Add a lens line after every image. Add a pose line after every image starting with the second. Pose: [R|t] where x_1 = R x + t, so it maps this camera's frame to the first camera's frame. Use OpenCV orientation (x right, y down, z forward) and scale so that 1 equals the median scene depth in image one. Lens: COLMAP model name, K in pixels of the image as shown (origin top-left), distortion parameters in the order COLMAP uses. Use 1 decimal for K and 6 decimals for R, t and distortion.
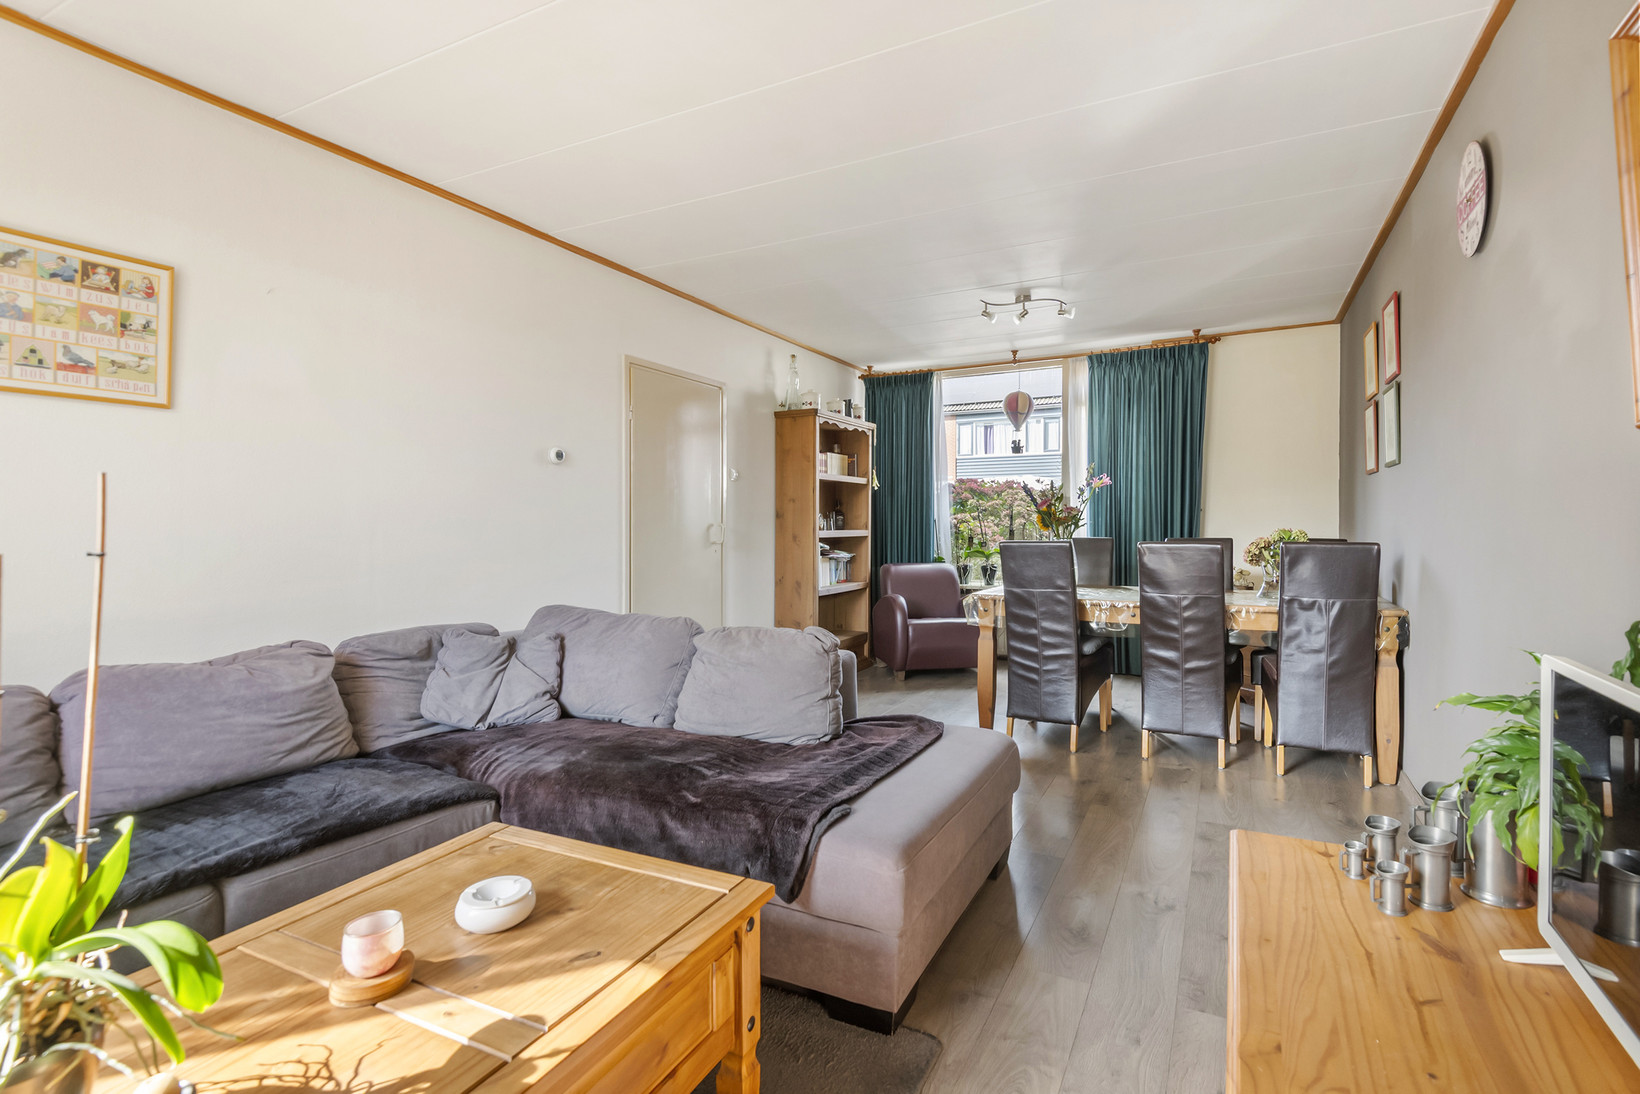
lens RADIAL K [[781.6, 0, 830.0], [0, 781.6, 528.9], [0, 0, 1]] dist [0.037569, -0.035062]
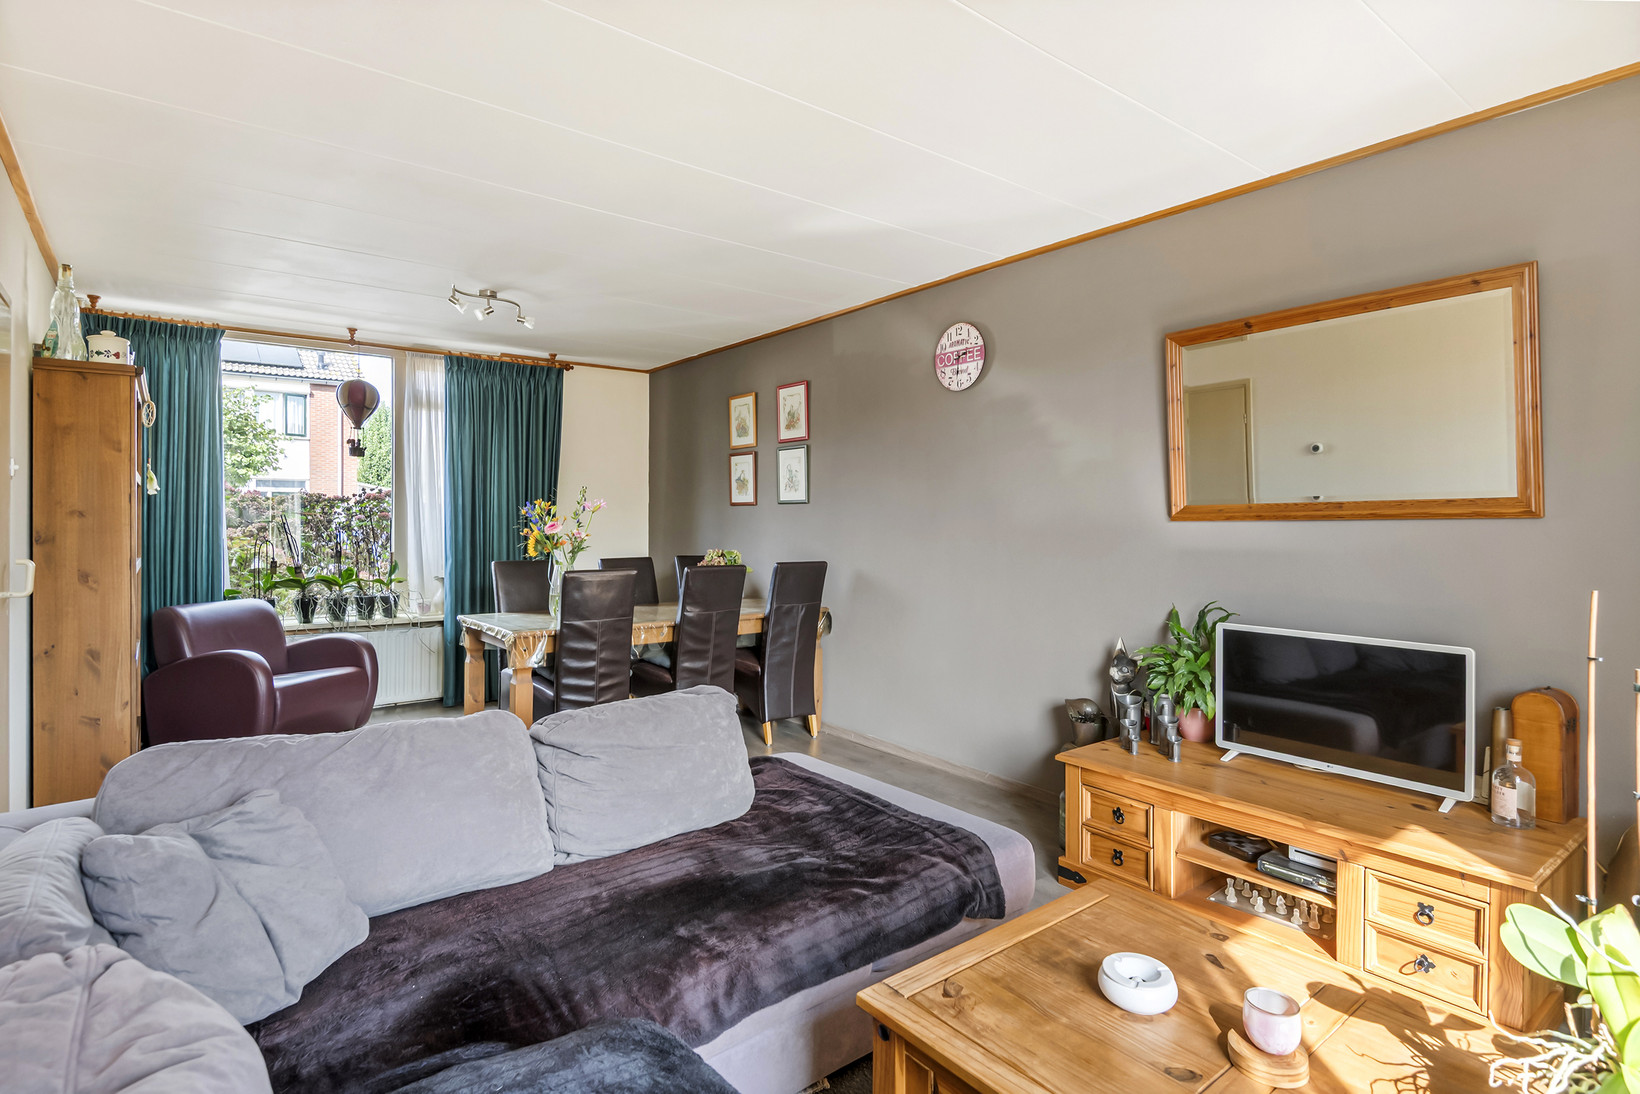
lens RADIAL K [[828.4, 0, 820.8], [0, 828.4, 520.0], [0, 0, 1]] dist [0.042443, -0.033621]
pose [[0.422763, 0.006767, 0.906215, -0.377541], [0.001335, 0.999966, -0.008089, -0.025293], [-0.906239, 0.004630, 0.422740, 0.220531]]
